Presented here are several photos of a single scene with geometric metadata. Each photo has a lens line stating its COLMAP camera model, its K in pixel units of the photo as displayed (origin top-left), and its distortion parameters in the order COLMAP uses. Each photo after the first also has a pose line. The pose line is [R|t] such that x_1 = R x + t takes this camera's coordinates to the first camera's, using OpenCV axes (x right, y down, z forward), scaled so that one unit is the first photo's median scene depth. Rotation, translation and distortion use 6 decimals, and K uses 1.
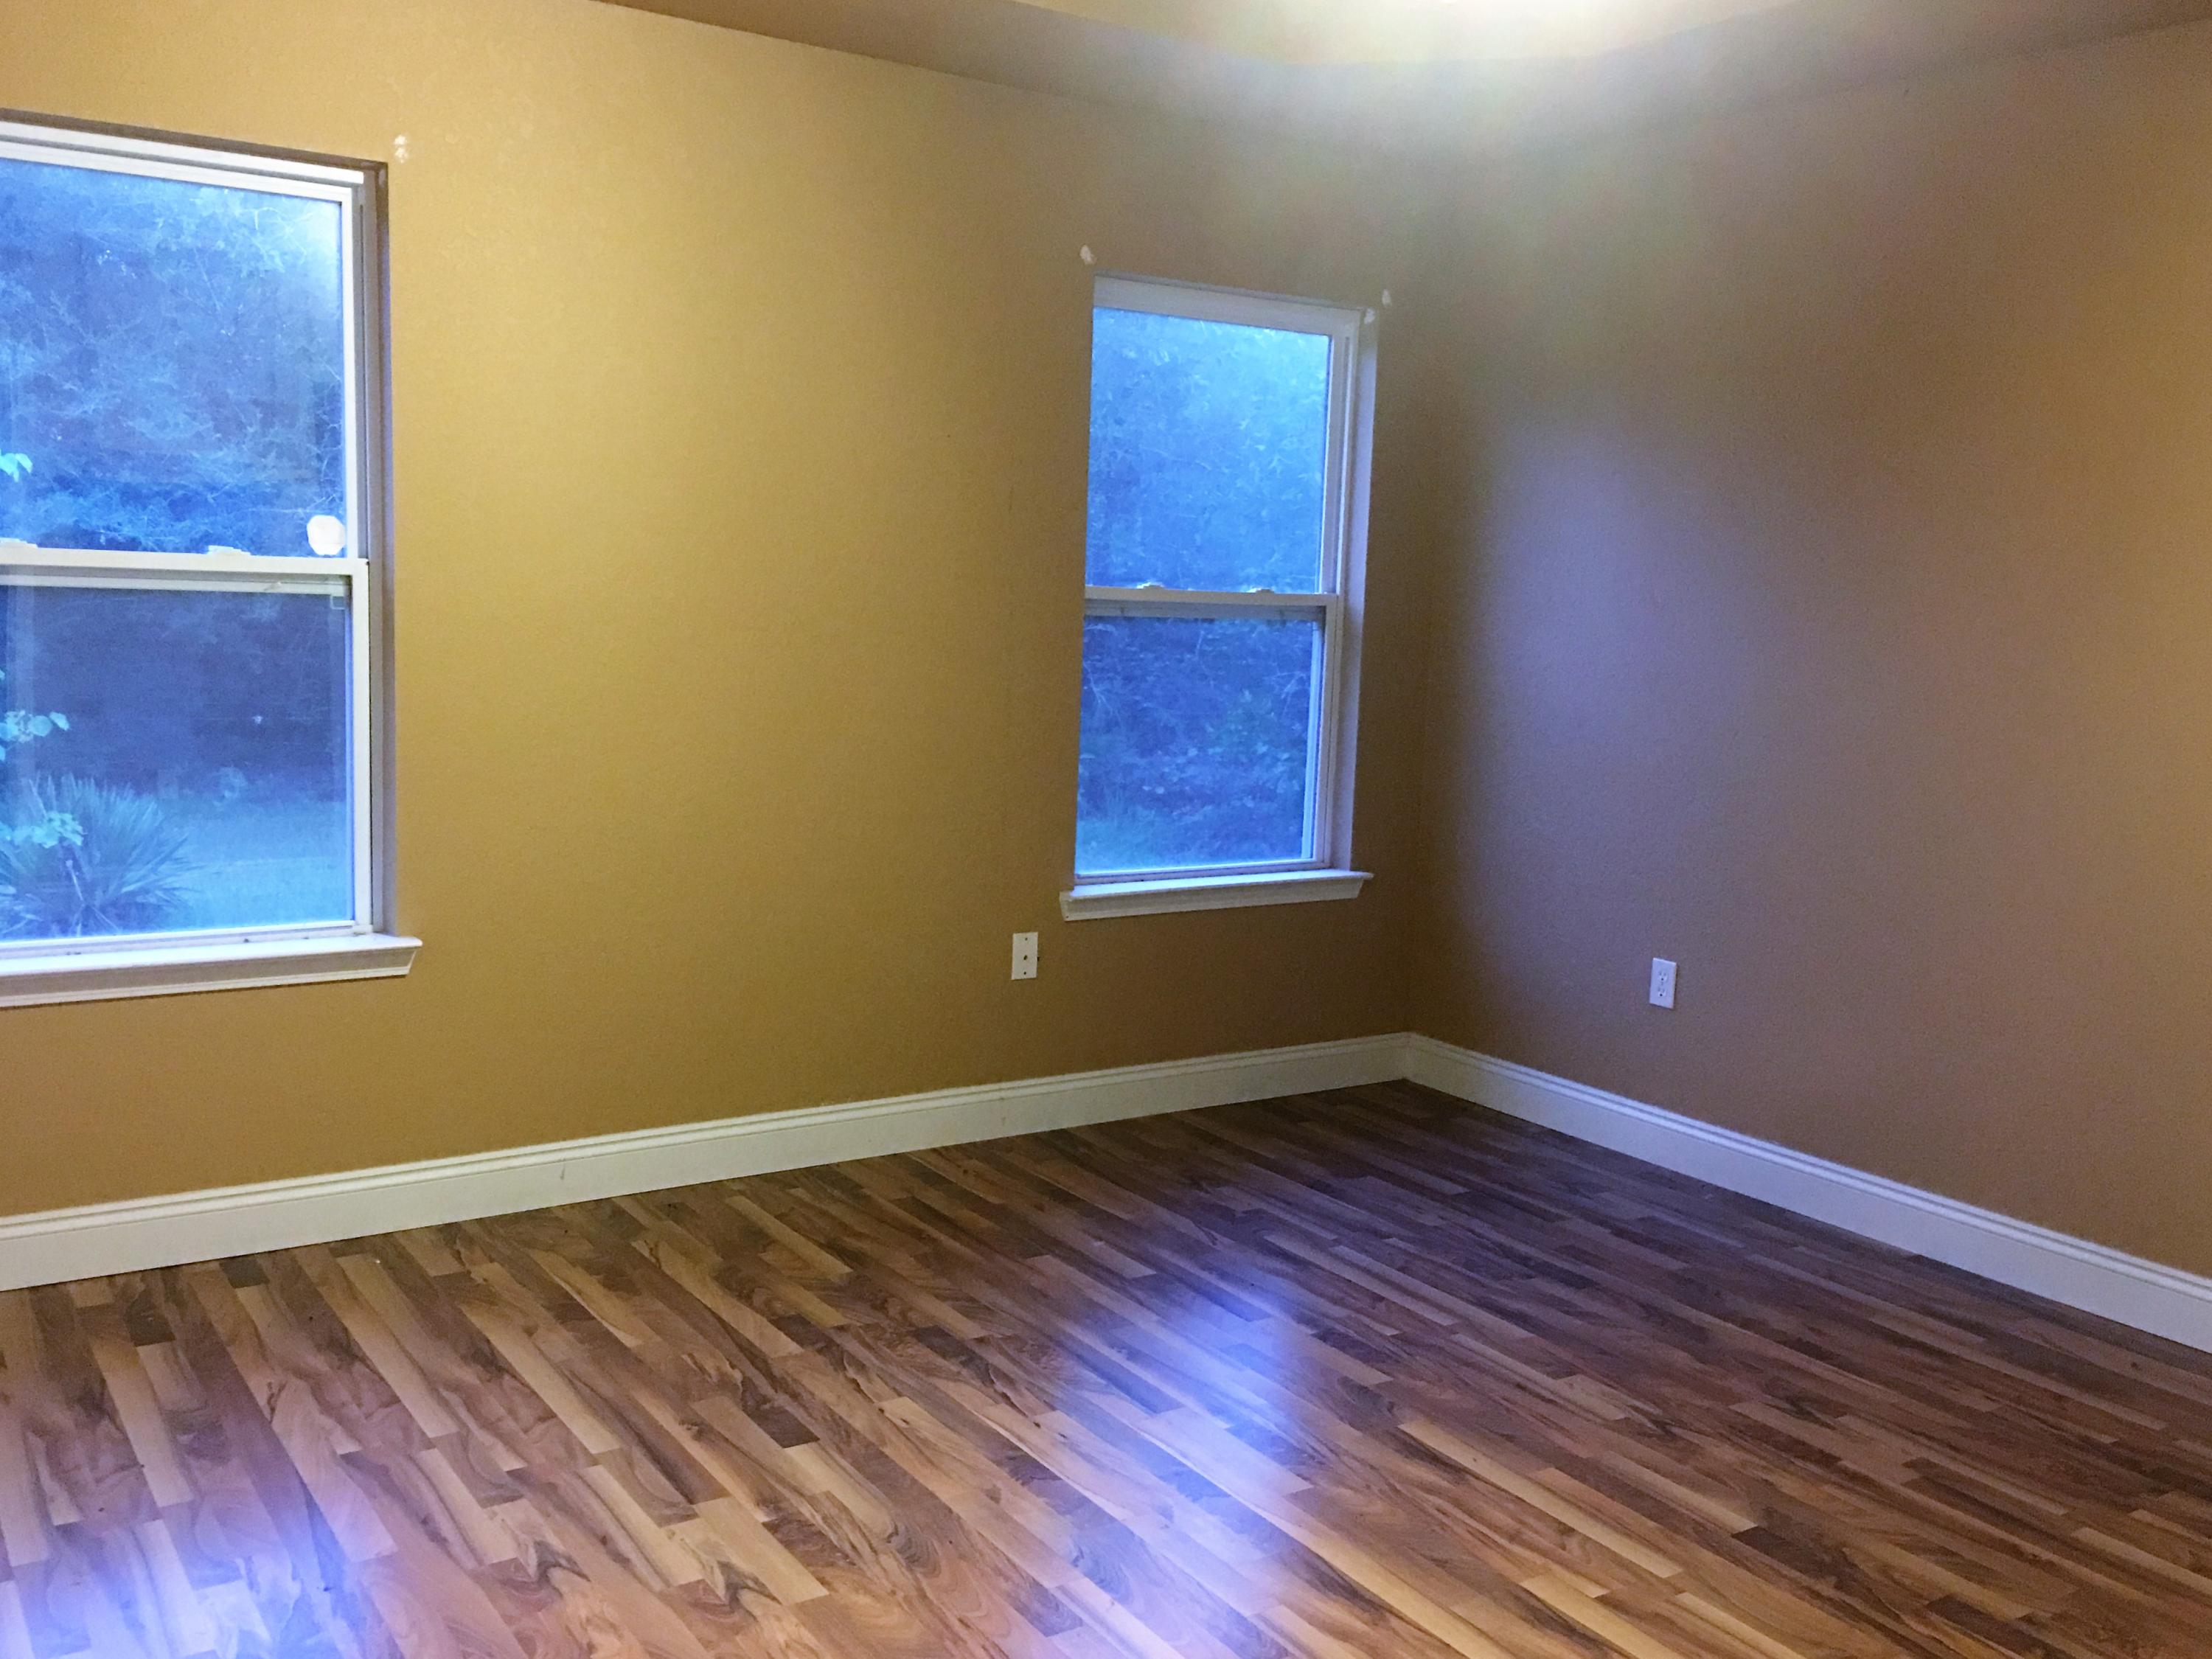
lens RADIAL K [[2028.9, 0, 1134.1], [0, 2028.9, 816.3], [0, 0, 1]] dist [0.135951, -0.231161]
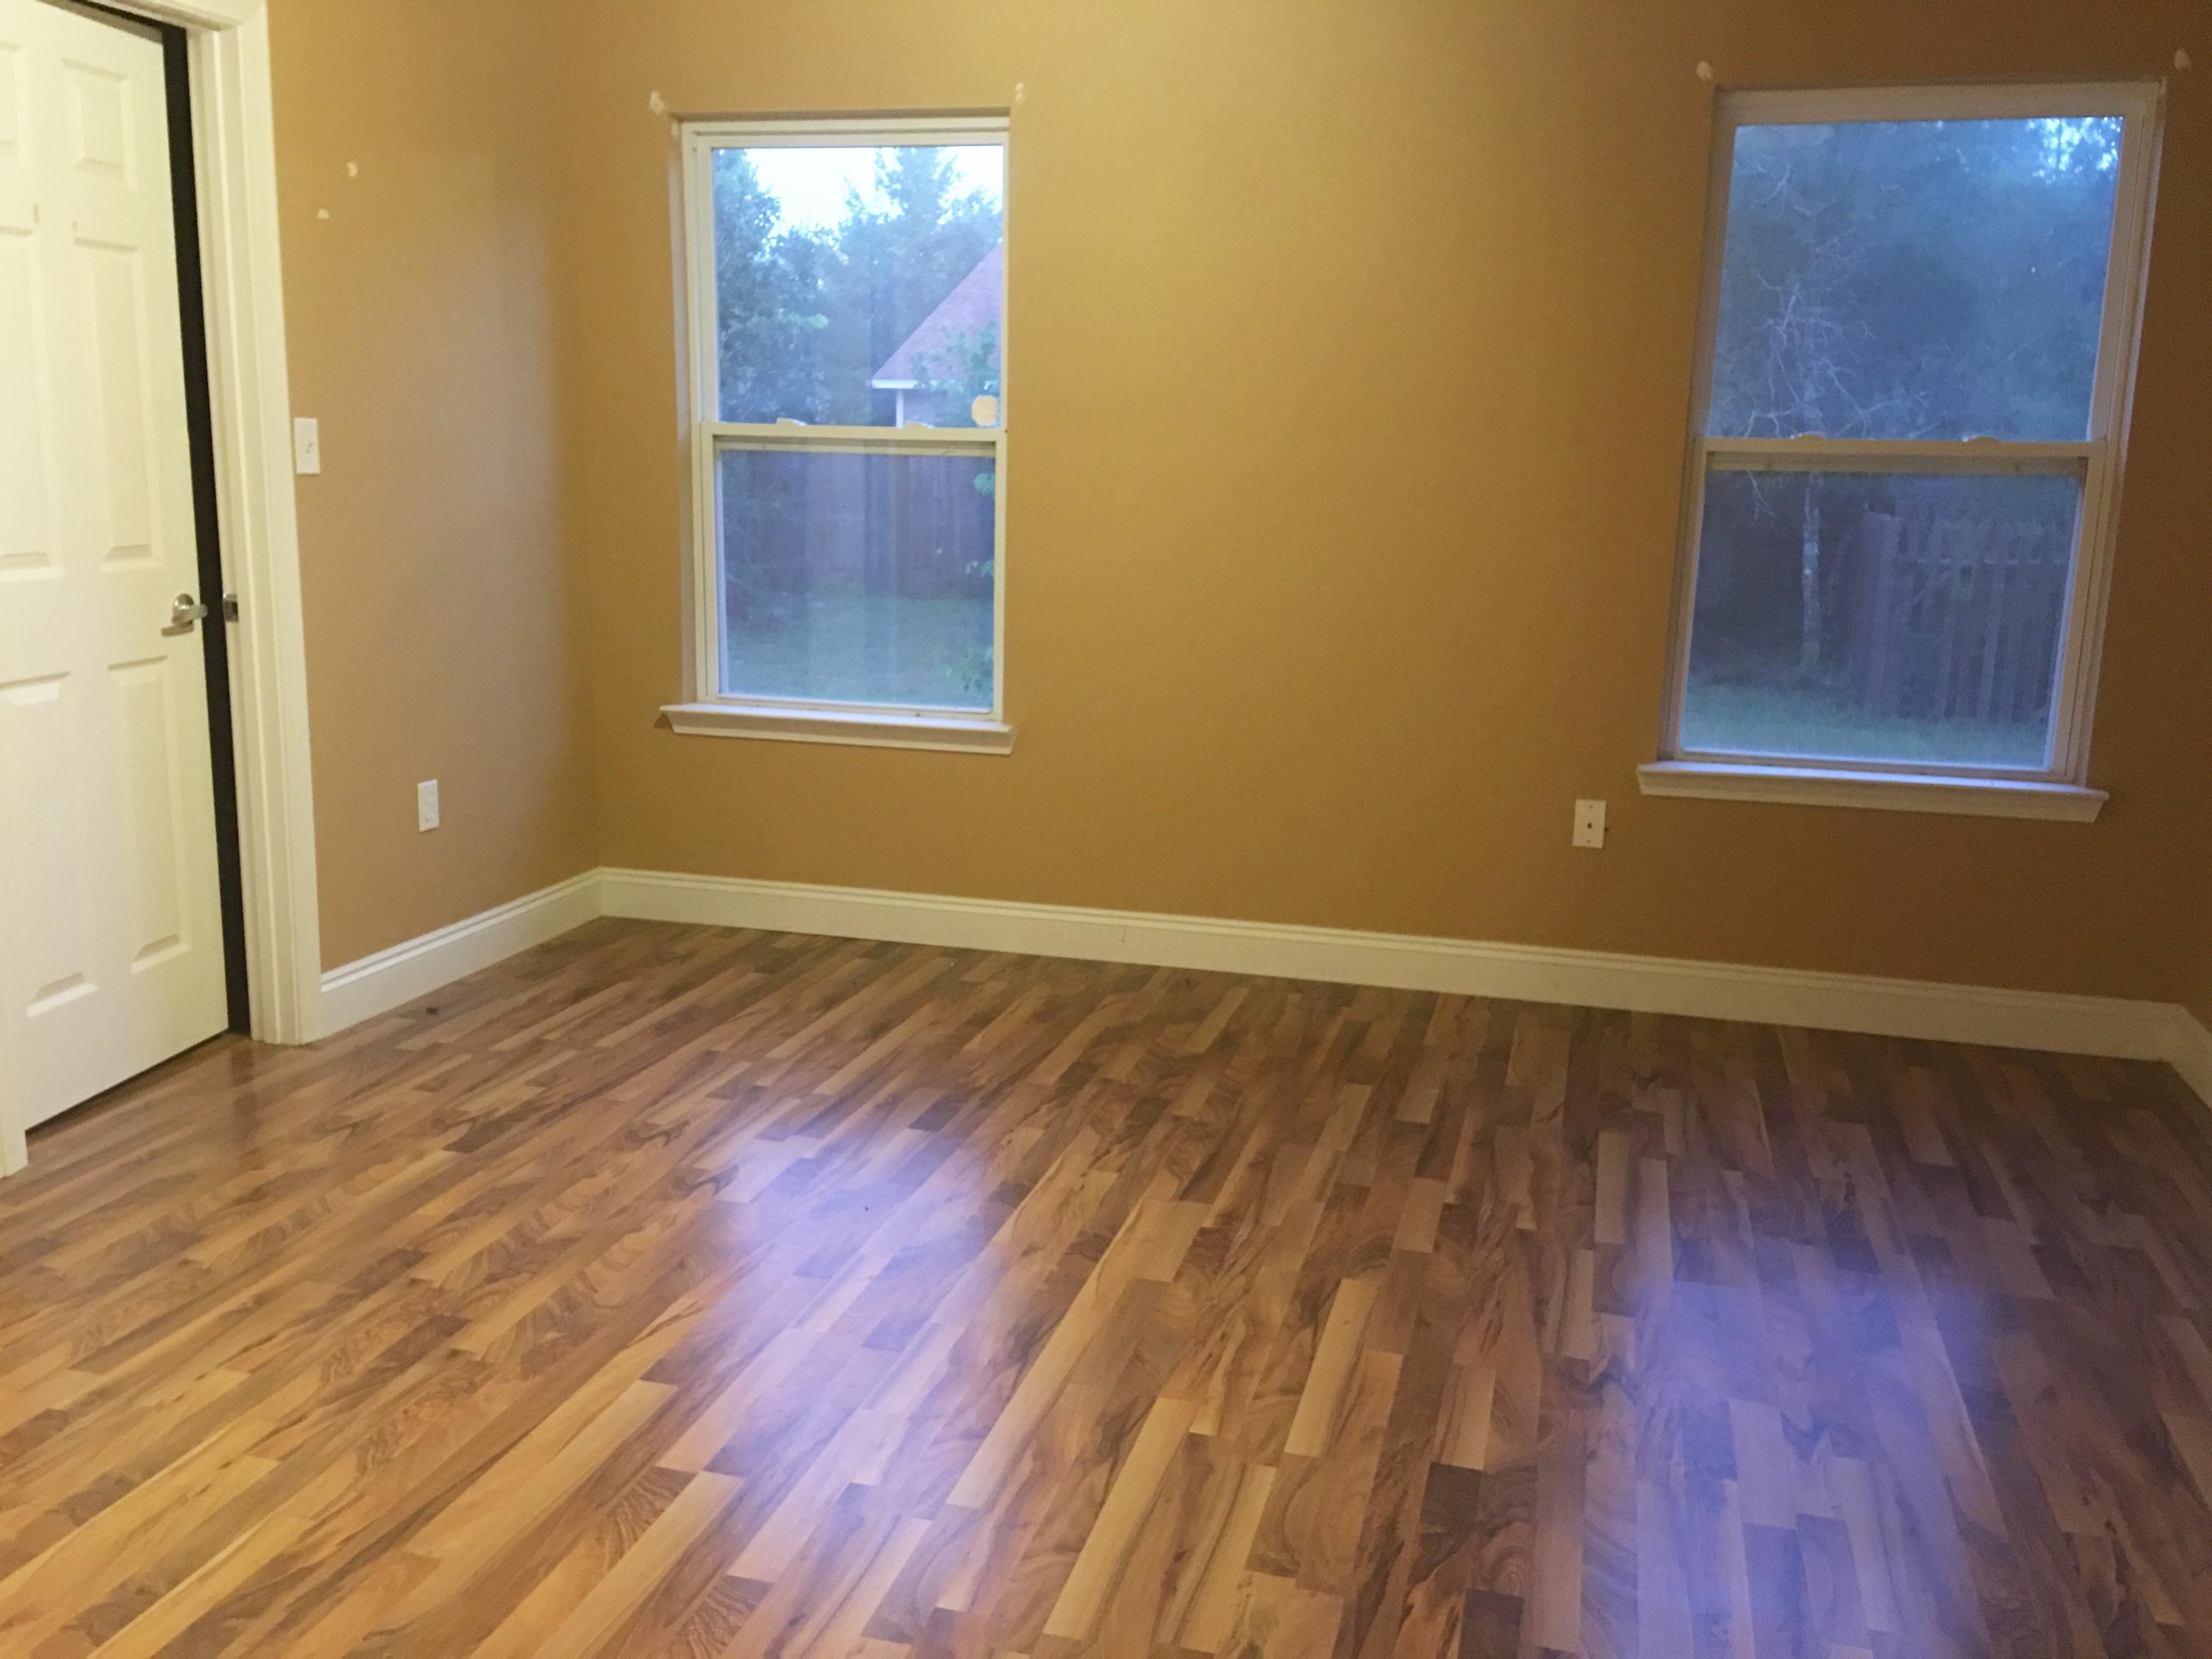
lens RADIAL K [[1929.0, 0, 1018.4], [0, 1929.0, 829.5], [0, 0, 1]] dist [0.095019, -0.135883]
pose [[0.628931, 0.127929, -0.766863, 0.606128], [-0.086765, 0.991757, 0.094287, 0.009243], [0.772604, 0.007237, 0.634847, 0.247786]]
